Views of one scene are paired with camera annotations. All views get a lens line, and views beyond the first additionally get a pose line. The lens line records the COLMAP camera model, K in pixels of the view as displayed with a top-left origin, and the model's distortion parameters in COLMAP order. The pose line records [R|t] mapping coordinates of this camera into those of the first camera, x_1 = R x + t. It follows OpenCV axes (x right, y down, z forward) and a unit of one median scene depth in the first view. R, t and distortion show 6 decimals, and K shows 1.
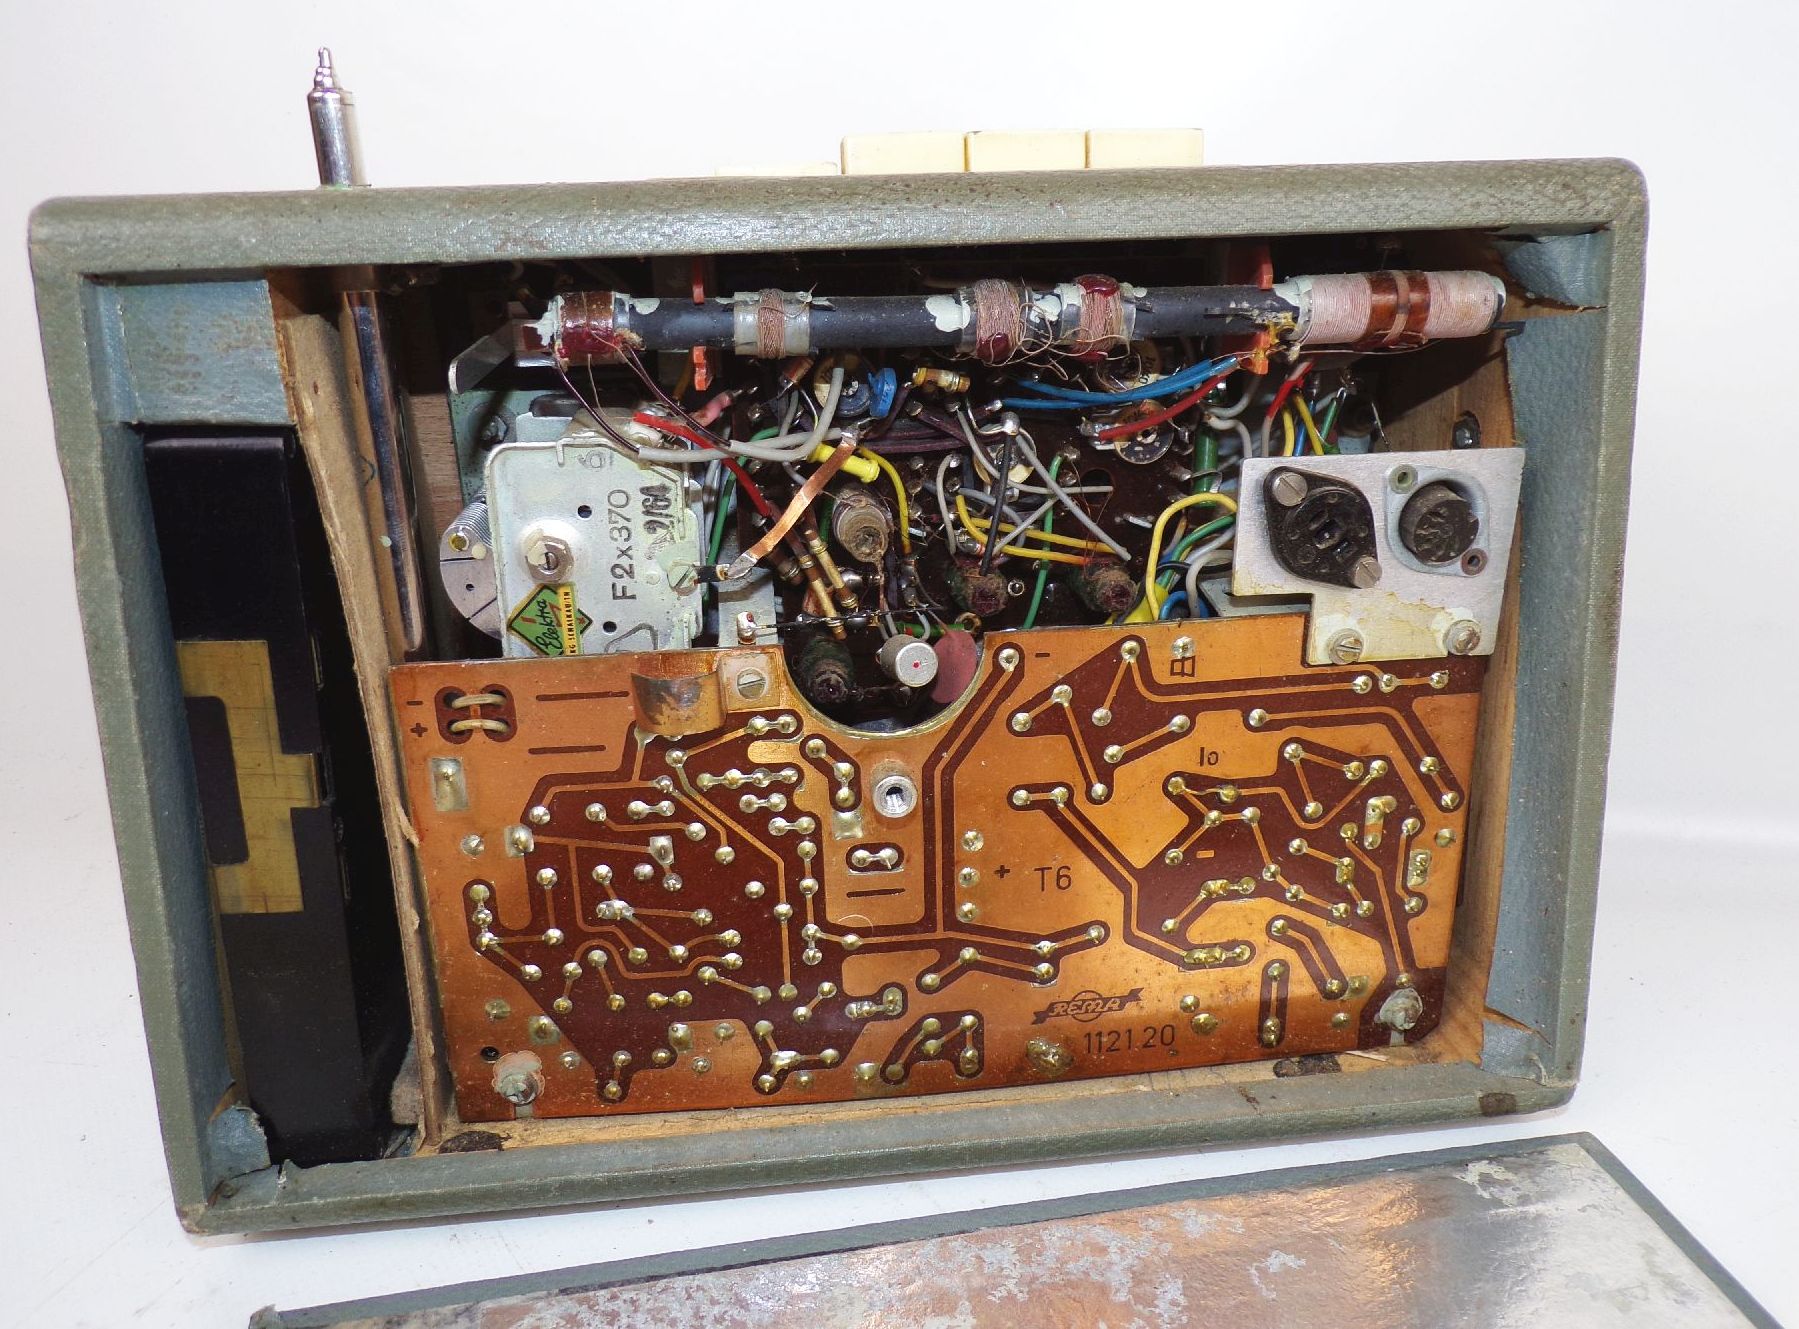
lens RADIAL K [[1315.2, 0, 914.4], [0, 1315.2, 659.9], [0, 0, 1]] dist [-0.012403, 0.001768]
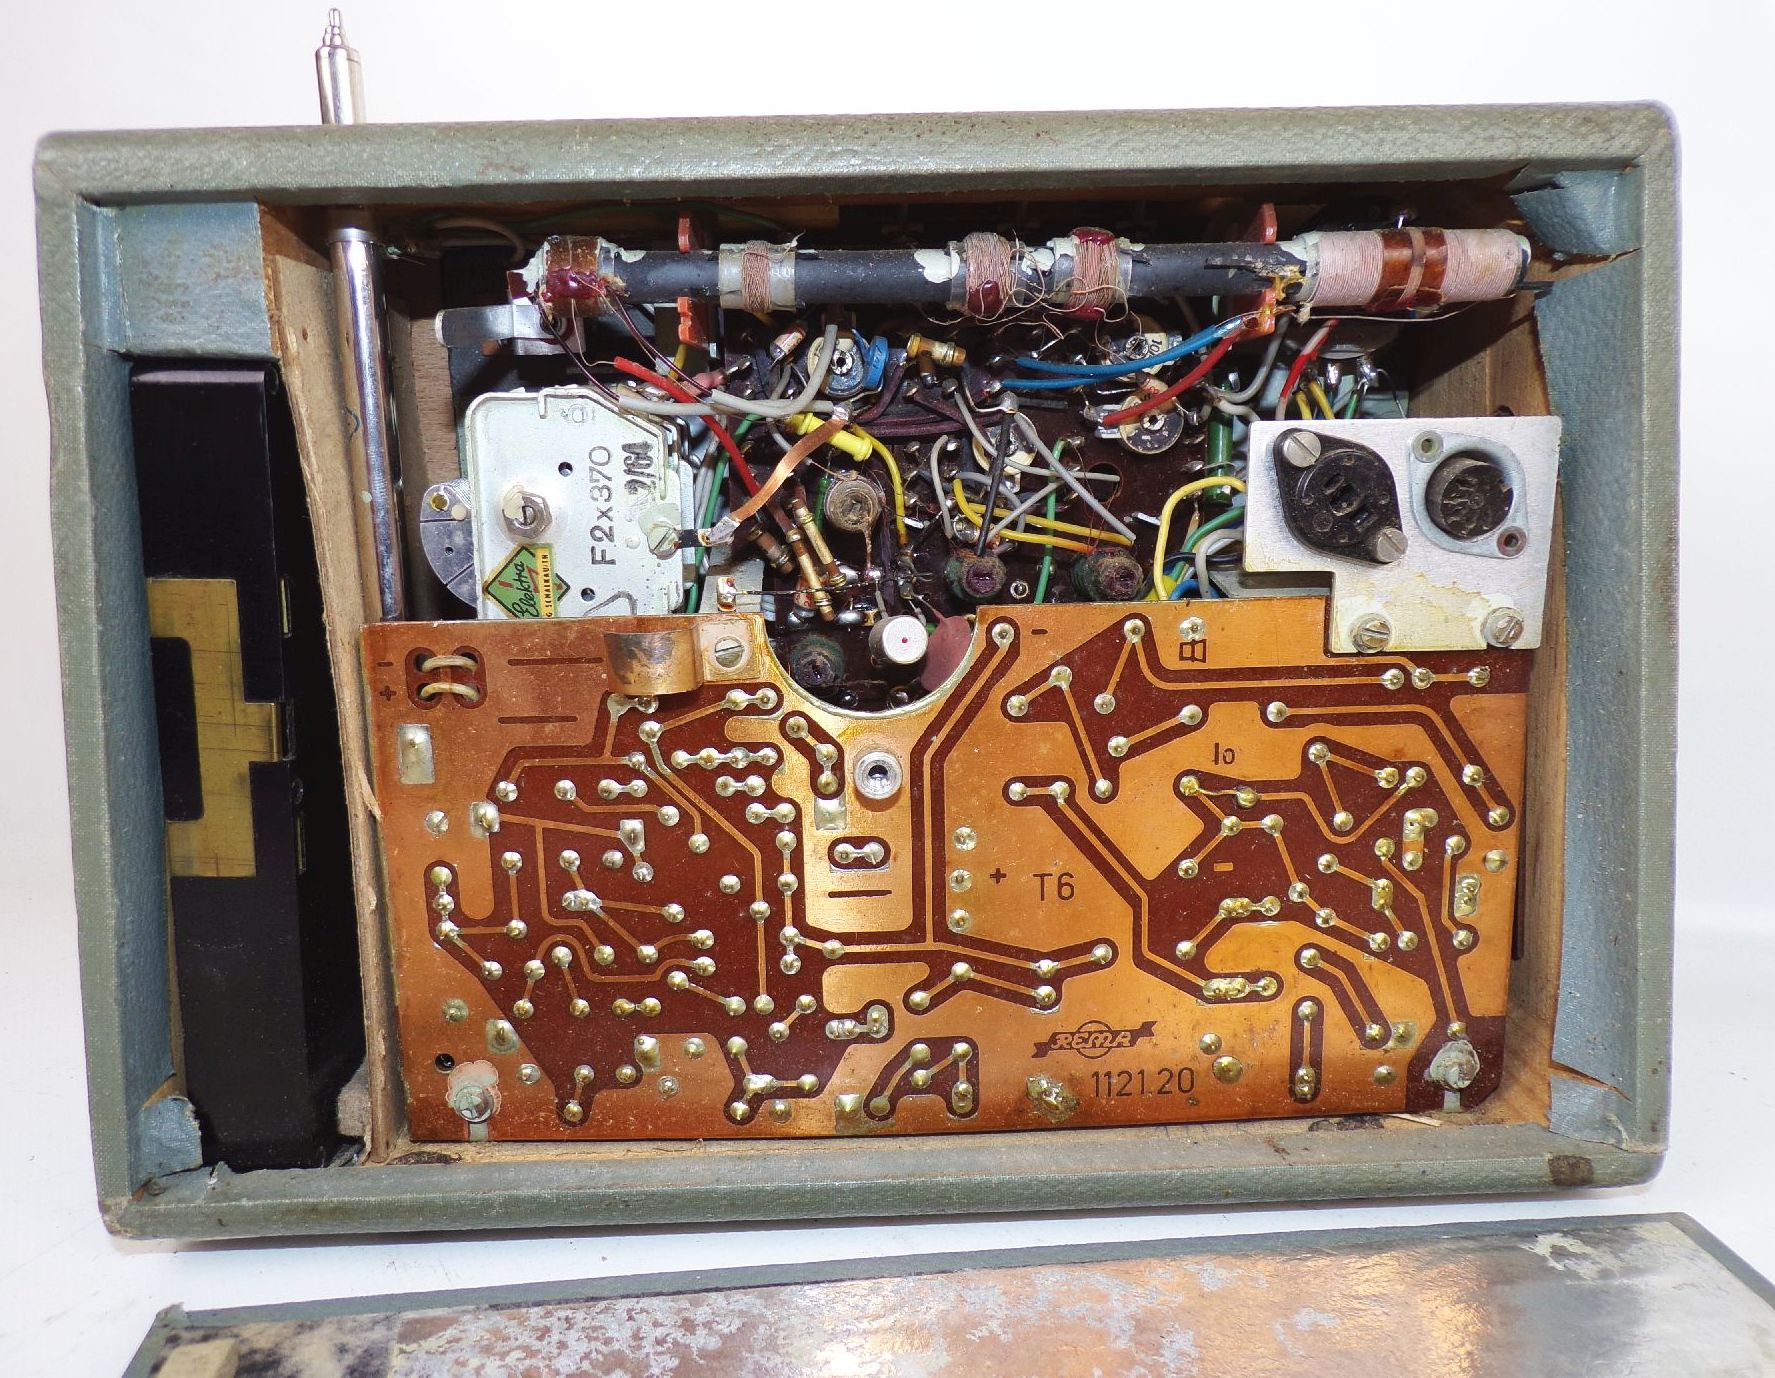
lens RADIAL K [[1314.1, 0, 874.2], [0, 1314.1, 693.8], [0, 0, 1]] dist [-0.007180, -0.002223]
pose [[0.996702, 0.011885, -0.080272, 0.056282], [-0.022890, 0.990222, -0.137612, 0.173675], [0.077852, 0.138996, 0.987228, 0.070245]]
